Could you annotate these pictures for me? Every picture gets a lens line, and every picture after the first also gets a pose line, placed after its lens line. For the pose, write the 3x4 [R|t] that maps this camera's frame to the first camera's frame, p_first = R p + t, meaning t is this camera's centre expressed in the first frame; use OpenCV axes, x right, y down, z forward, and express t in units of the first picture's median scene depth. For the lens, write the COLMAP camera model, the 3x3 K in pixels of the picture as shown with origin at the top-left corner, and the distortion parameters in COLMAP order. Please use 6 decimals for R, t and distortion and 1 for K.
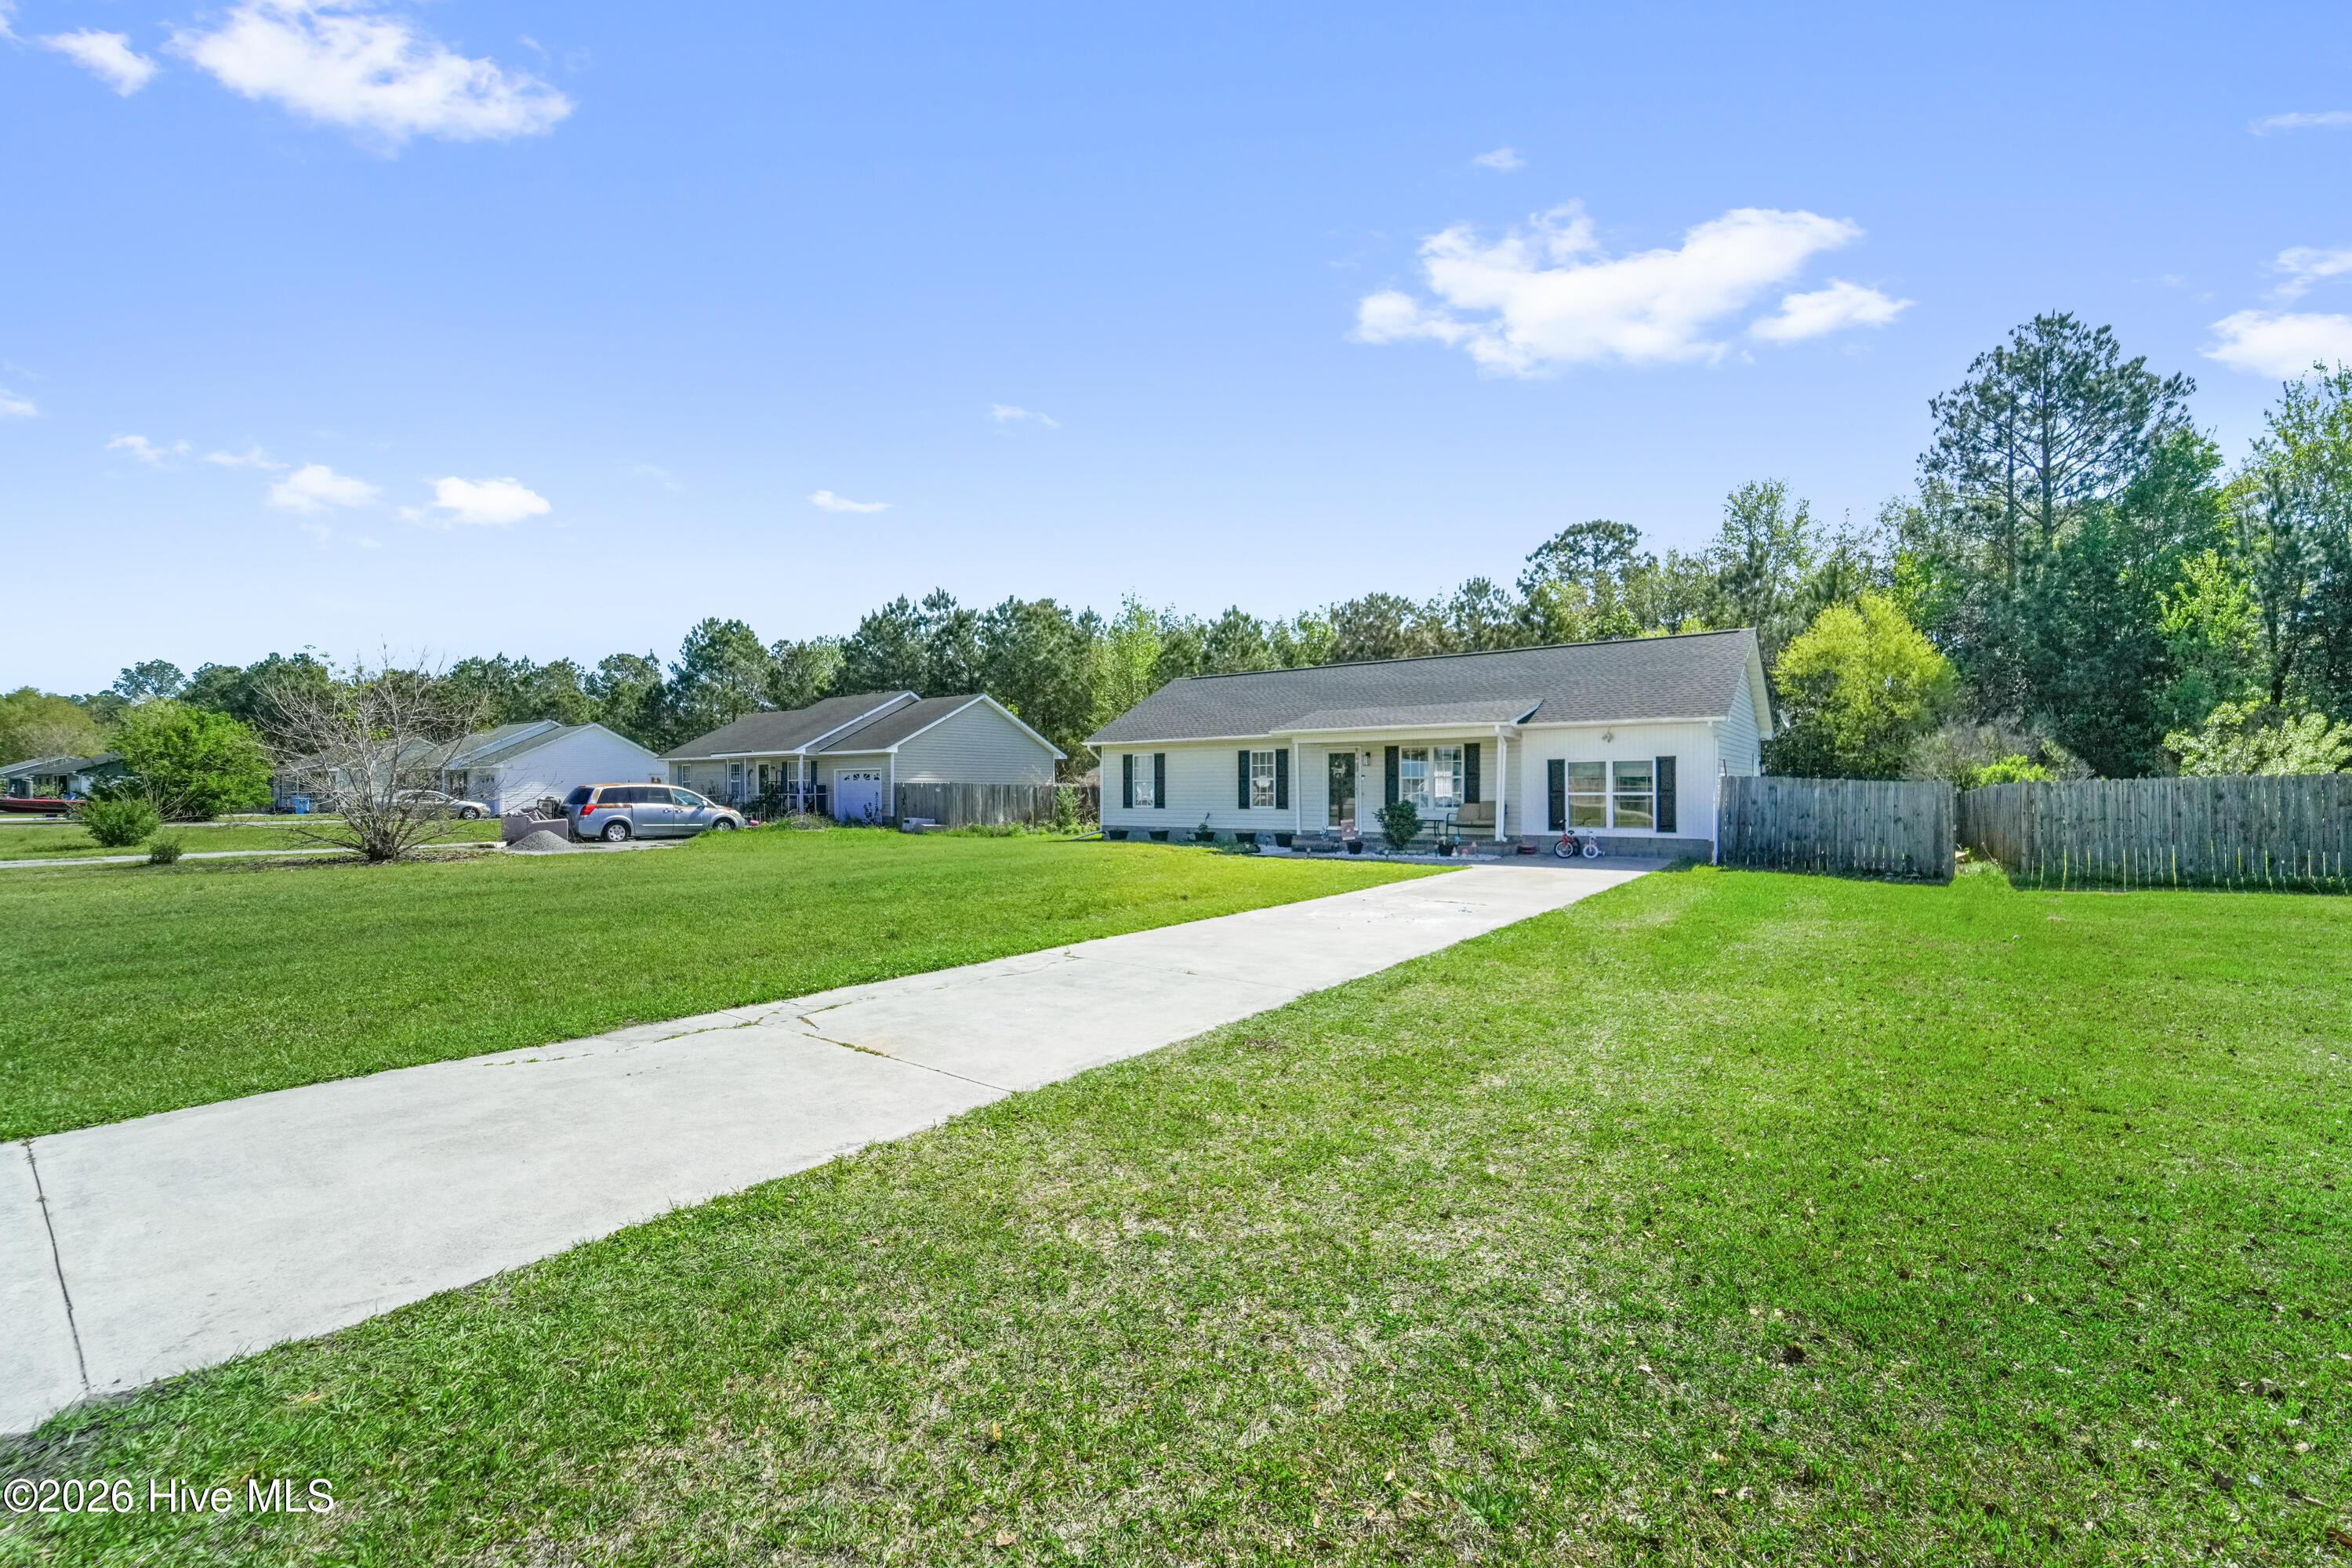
lens RADIAL K [[974.0, 0, 1172.3], [0, 974.0, 762.8], [0, 0, 1]] dist [0.001949, 0.000151]
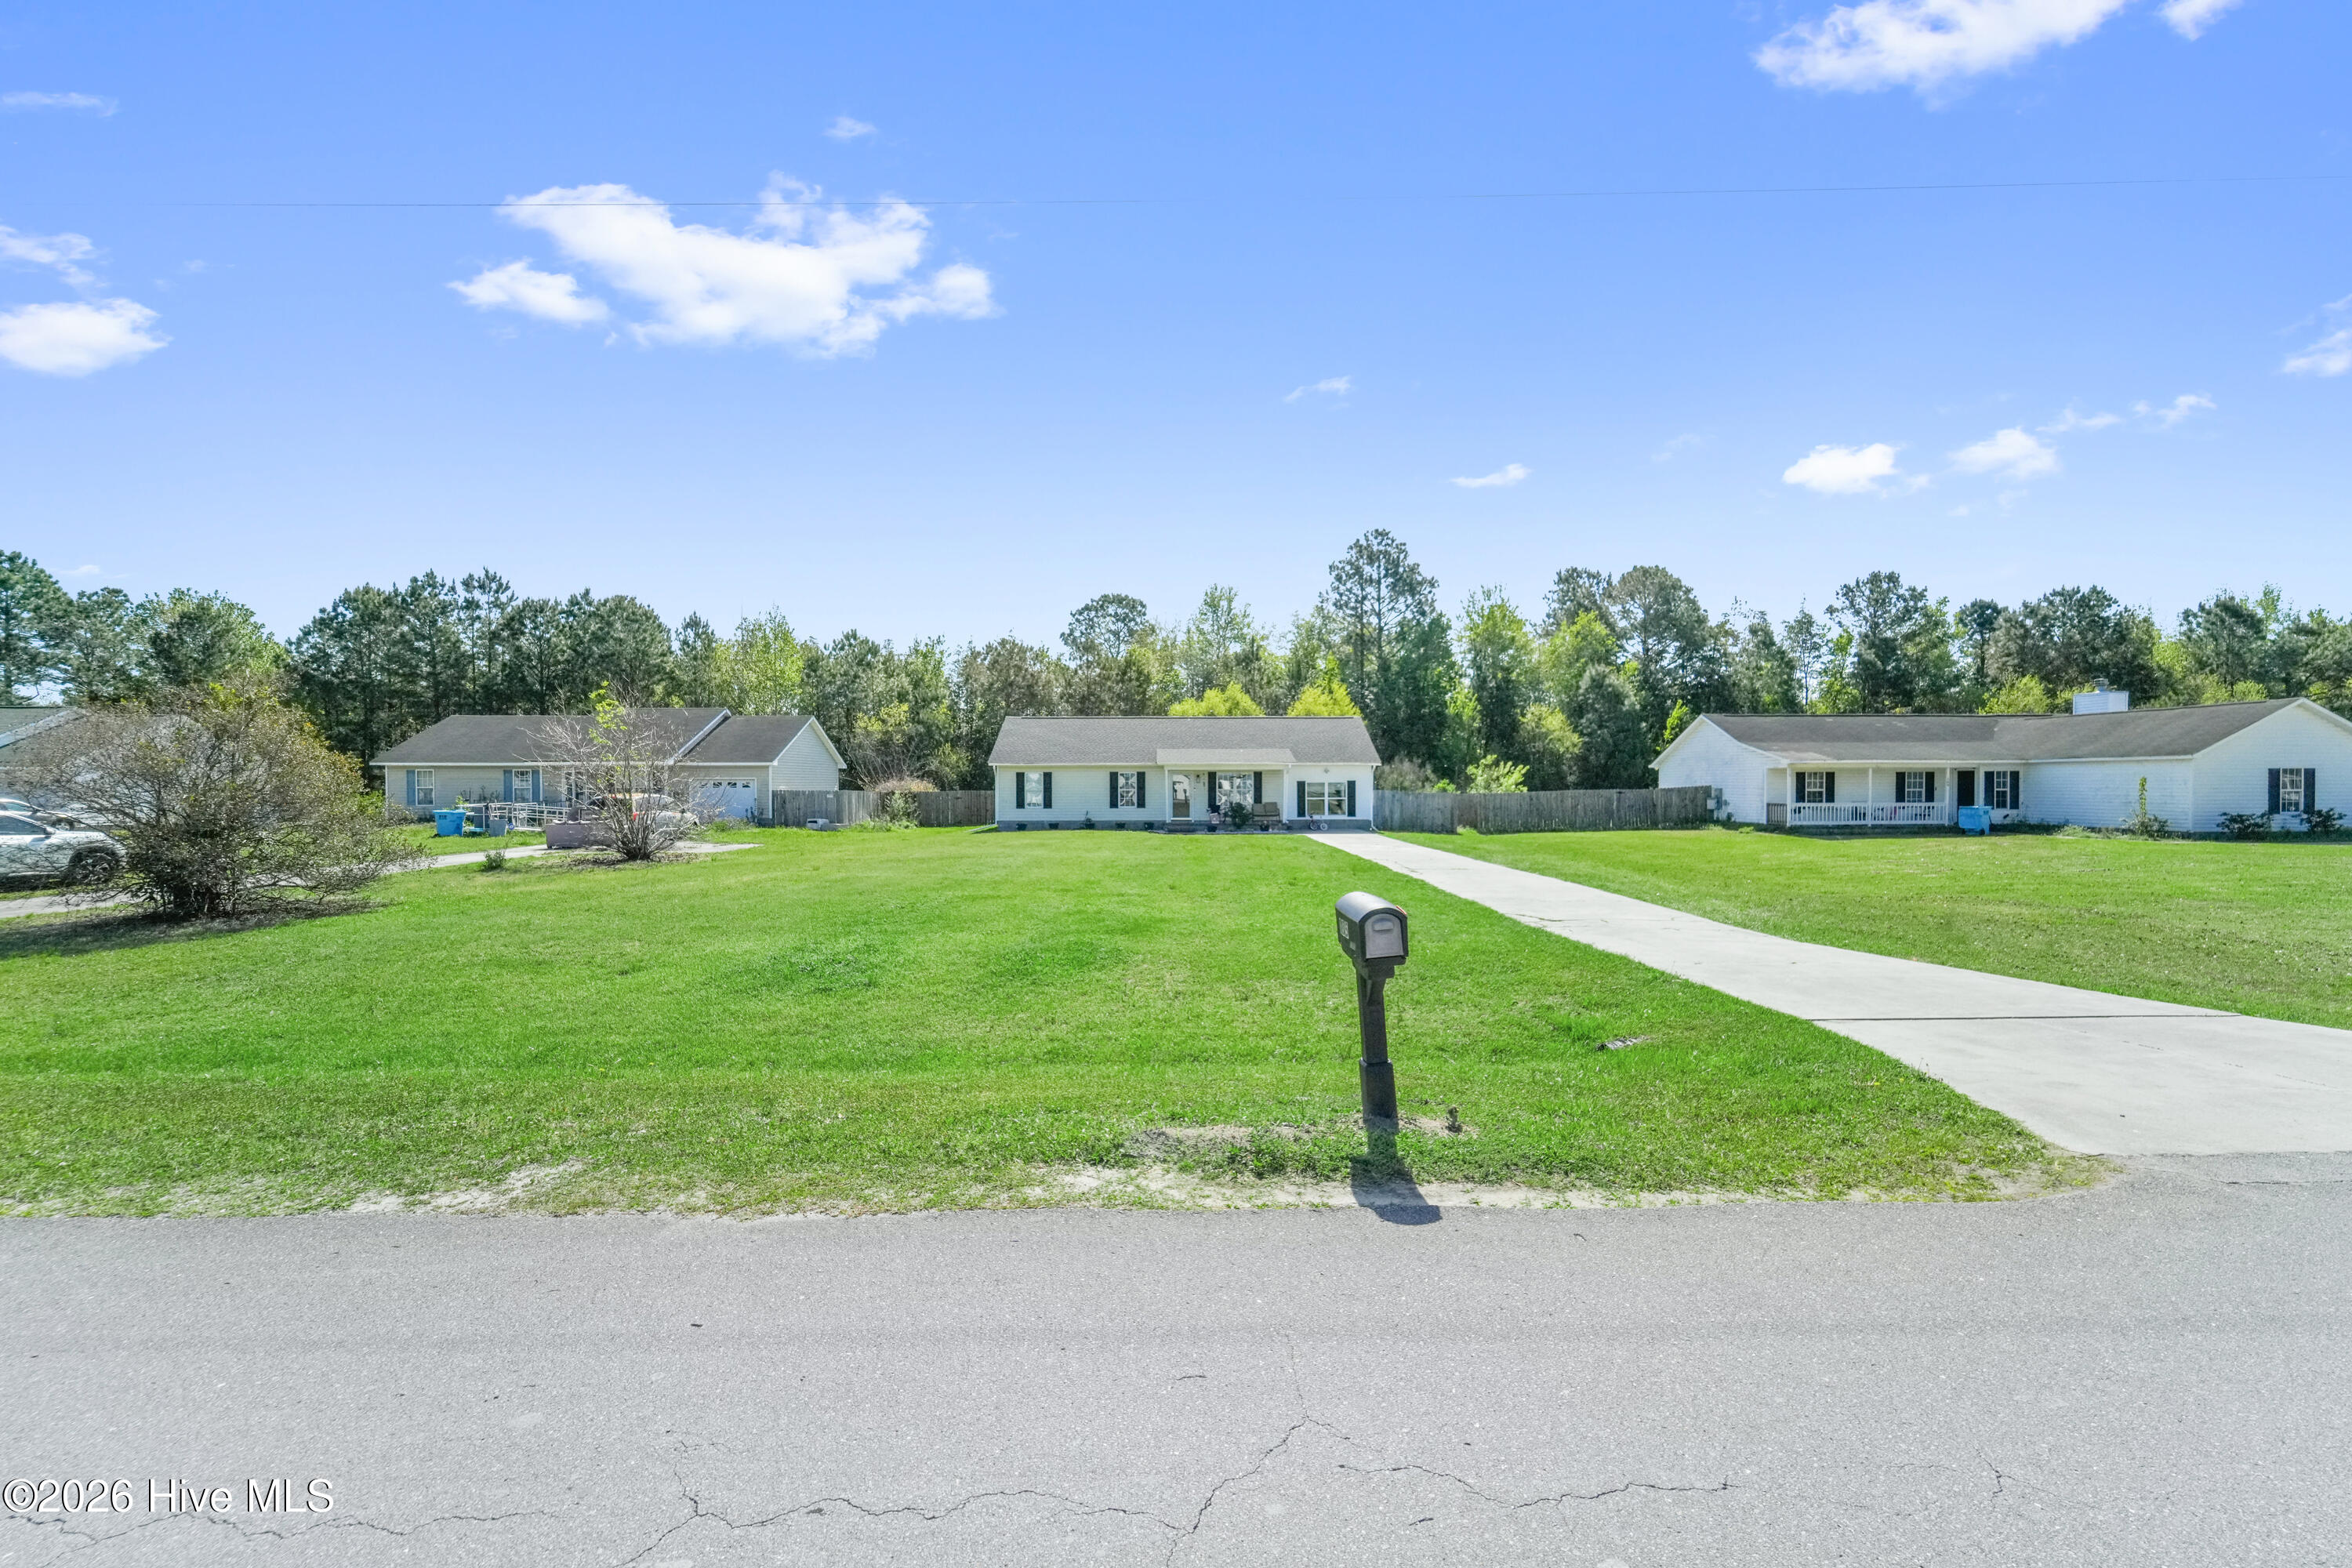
lens RADIAL K [[959.5, 0, 1176.0], [0, 959.5, 784.0], [0, 0, 1]] dist [-0.000867, -0.000218]
pose [[0.790490, -0.000009, 0.612475, -0.754759], [-0.017402, 0.999596, 0.022475, -0.027811], [-0.612227, -0.028425, 0.790171, -0.289154]]
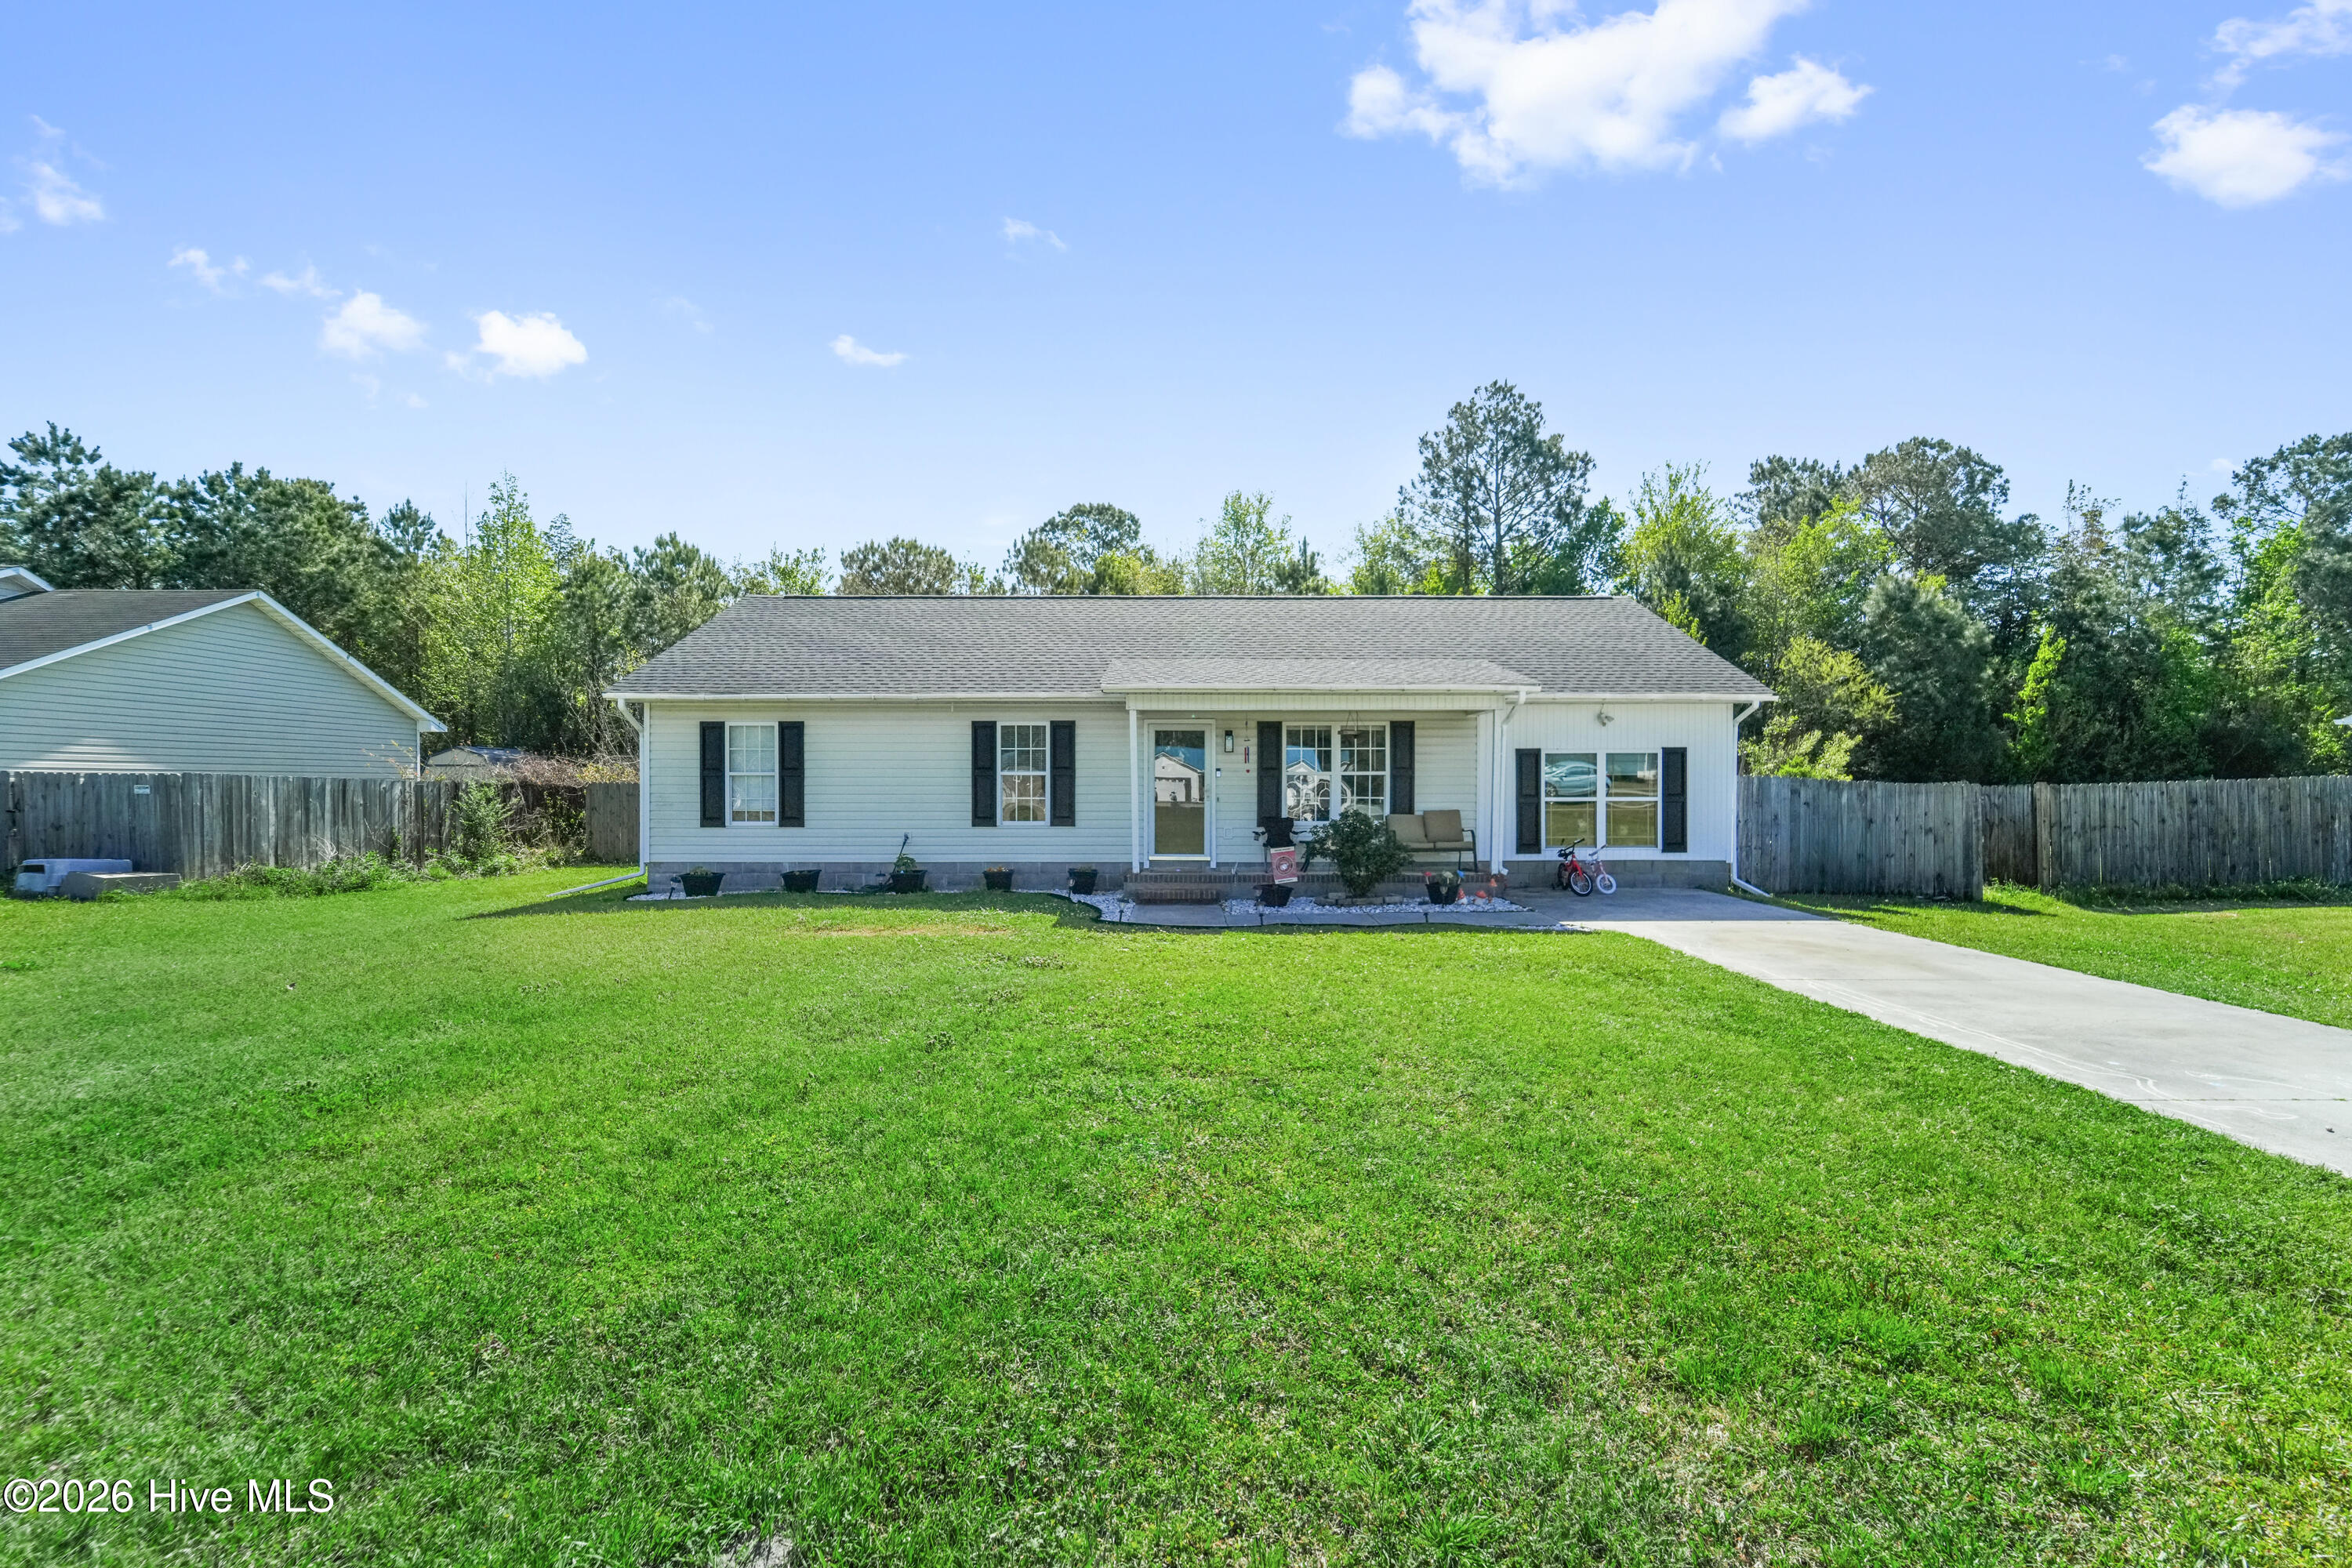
lens RADIAL K [[959.5, 0, 1176.0], [0, 959.5, 784.0], [0, 0, 1]] dist [-0.000867, -0.000218]
pose [[0.798143, 0.003012, 0.602461, -0.155449], [-0.019012, 0.999615, 0.020189, 0.009330], [-0.602168, -0.027568, 0.797893, 0.462965]]
